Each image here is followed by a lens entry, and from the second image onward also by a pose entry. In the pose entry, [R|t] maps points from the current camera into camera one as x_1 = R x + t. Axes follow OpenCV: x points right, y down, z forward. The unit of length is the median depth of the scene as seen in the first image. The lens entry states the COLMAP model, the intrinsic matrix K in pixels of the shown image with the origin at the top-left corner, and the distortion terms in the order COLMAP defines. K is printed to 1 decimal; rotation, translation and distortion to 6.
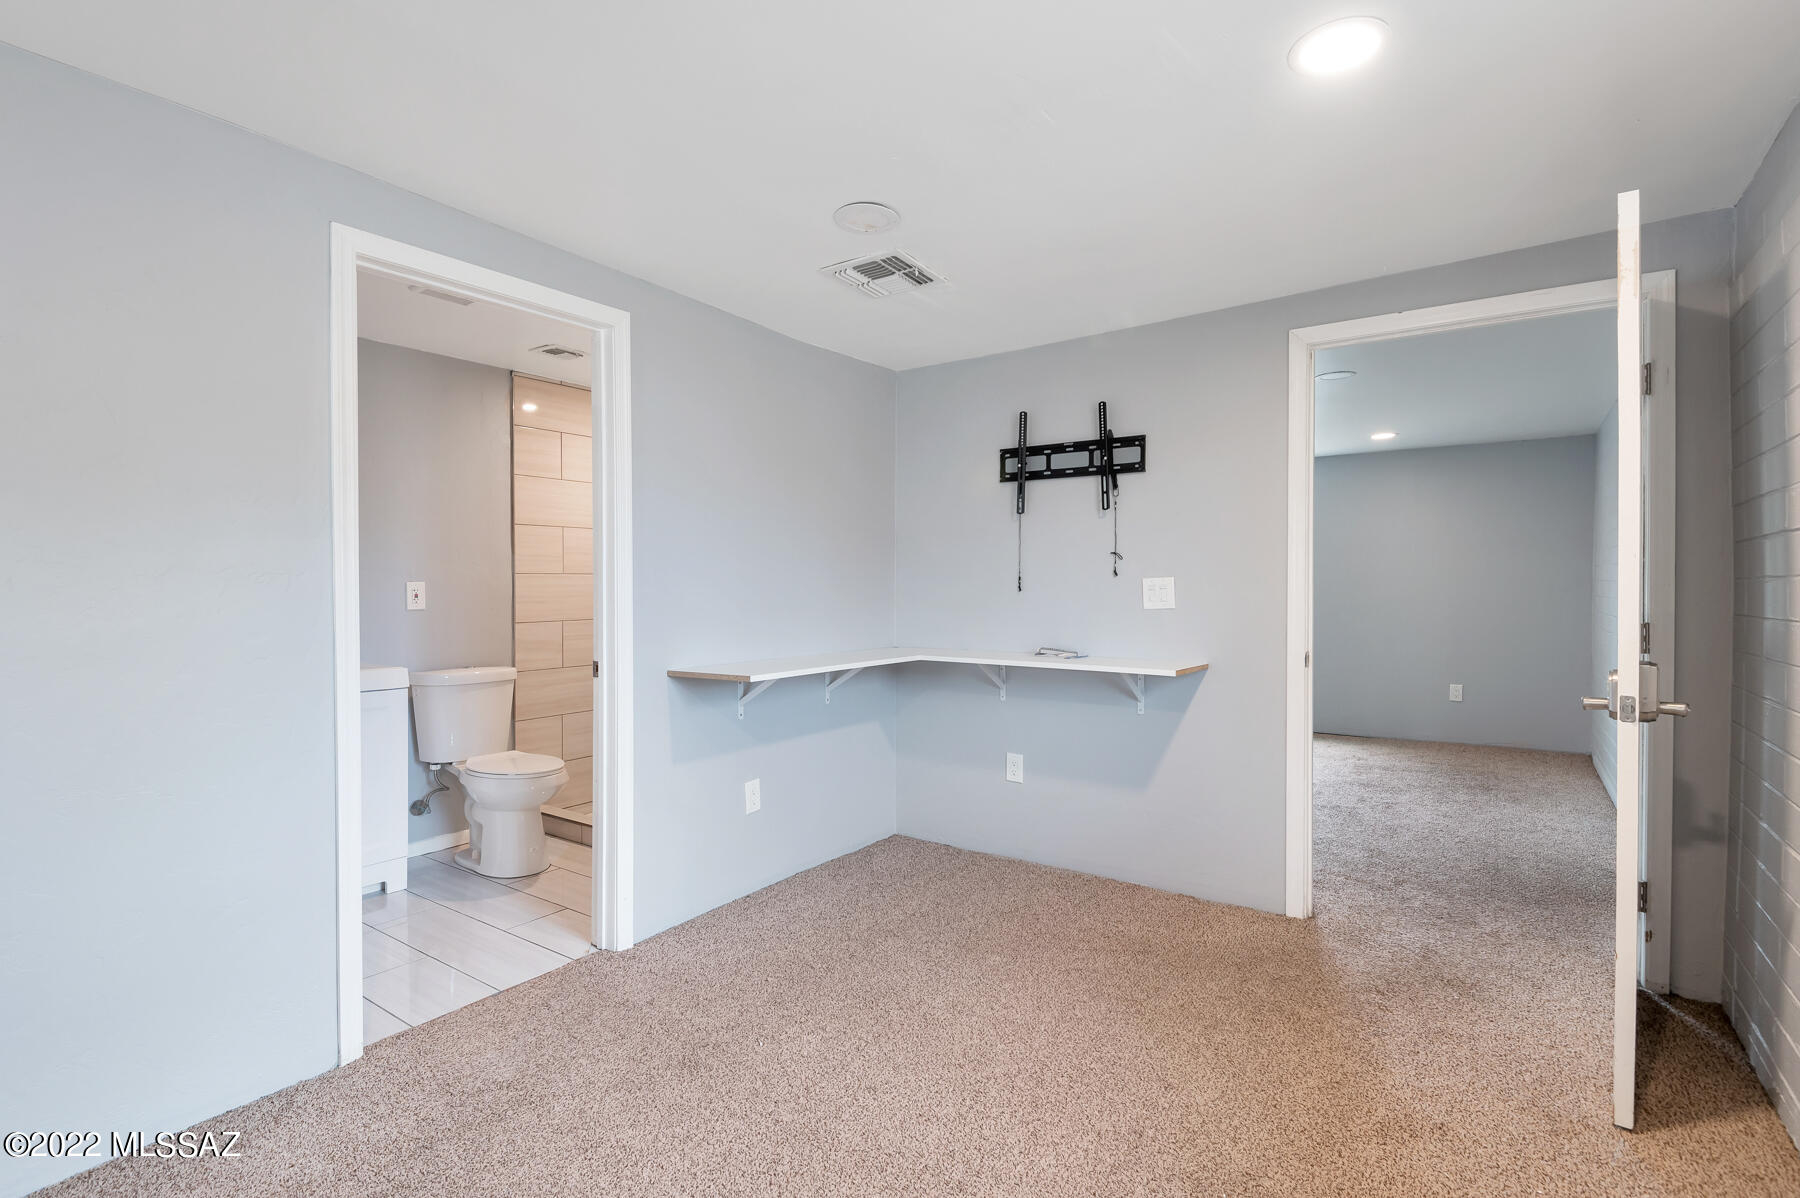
lens RADIAL K [[846.2, 0, 893.5], [0, 846.2, 594.7], [0, 0, 1]] dist [0.005910, -0.000431]
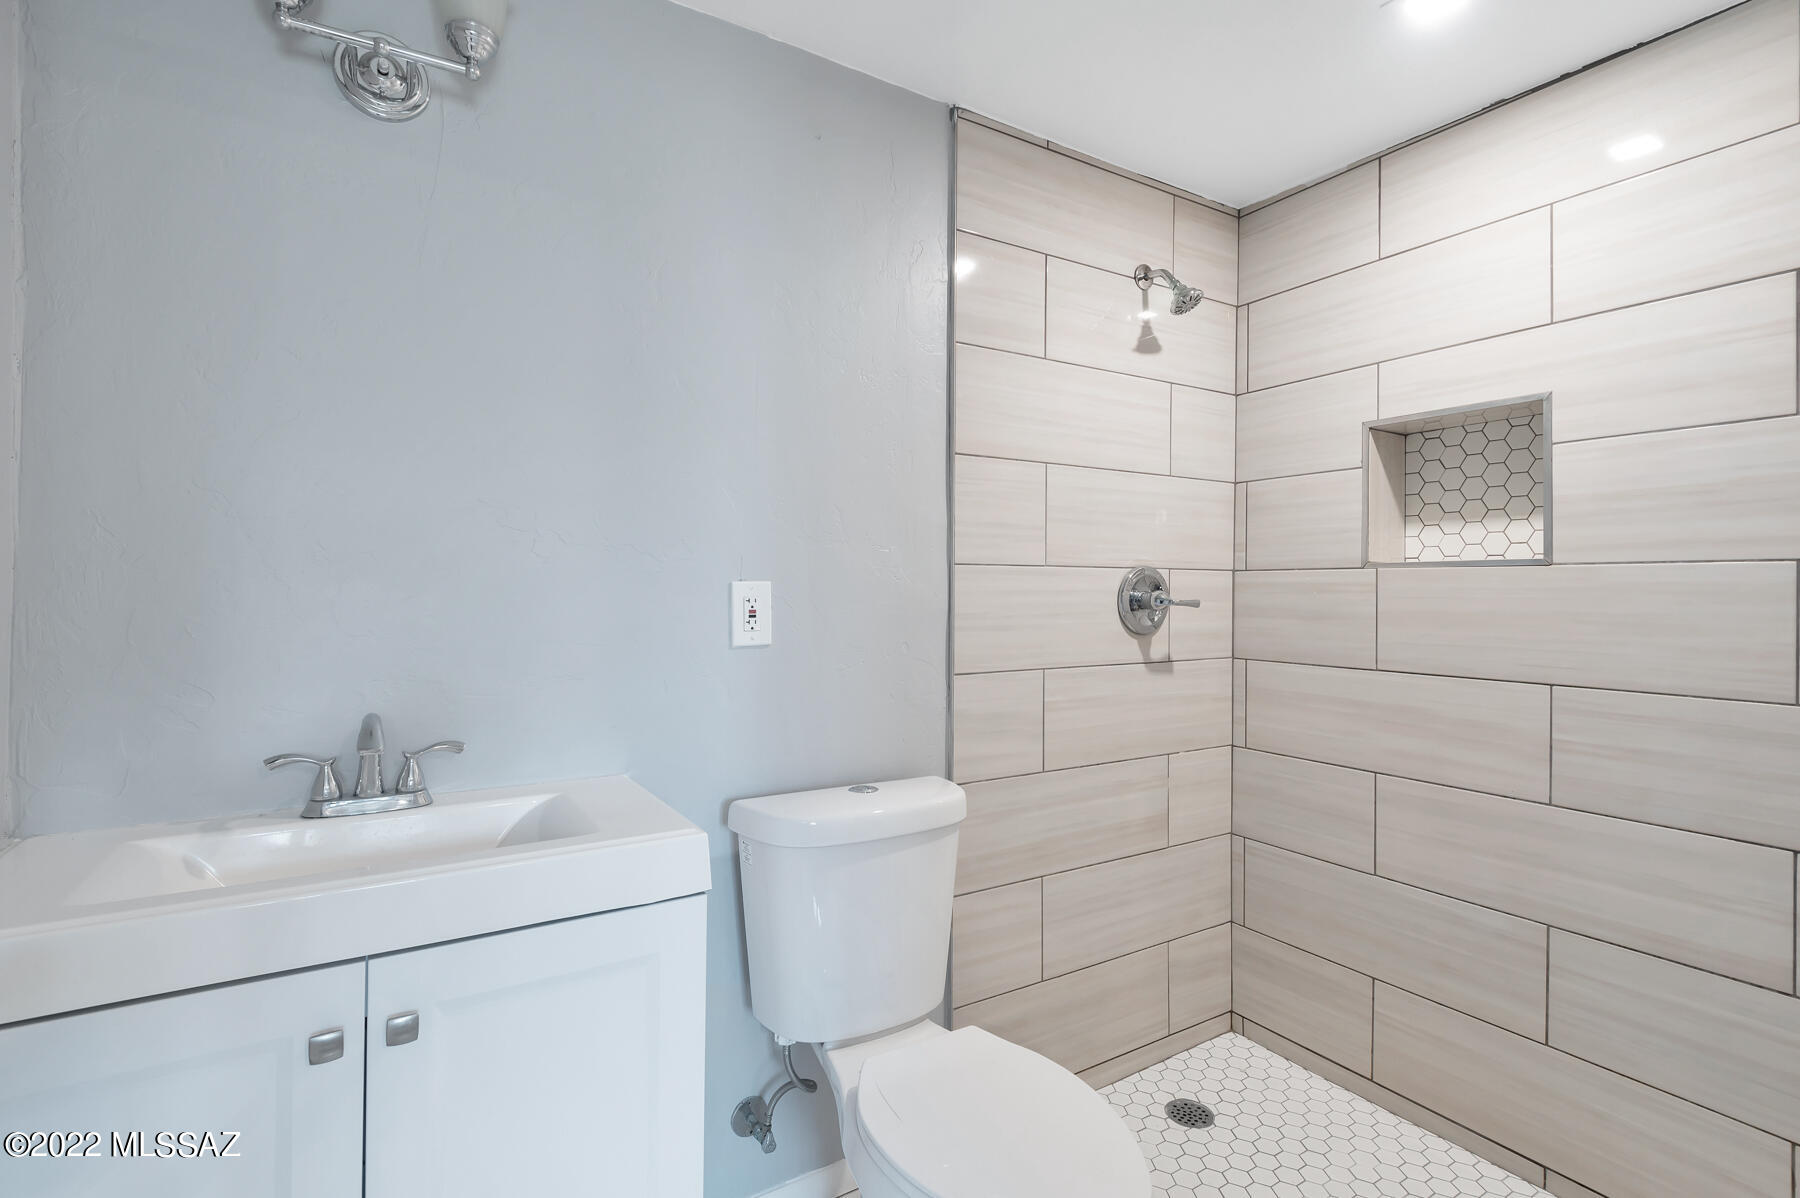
lens RADIAL K [[821.4, 0, 903.3], [0, 821.4, 596.6], [0, 0, 1]] dist [-0.000696, -0.001123]
pose [[0.917136, 0.004842, -0.398544, -0.160703], [-0.008867, 0.999927, -0.008257, -0.002191], [0.398475, 0.011107, 0.917112, 0.318709]]
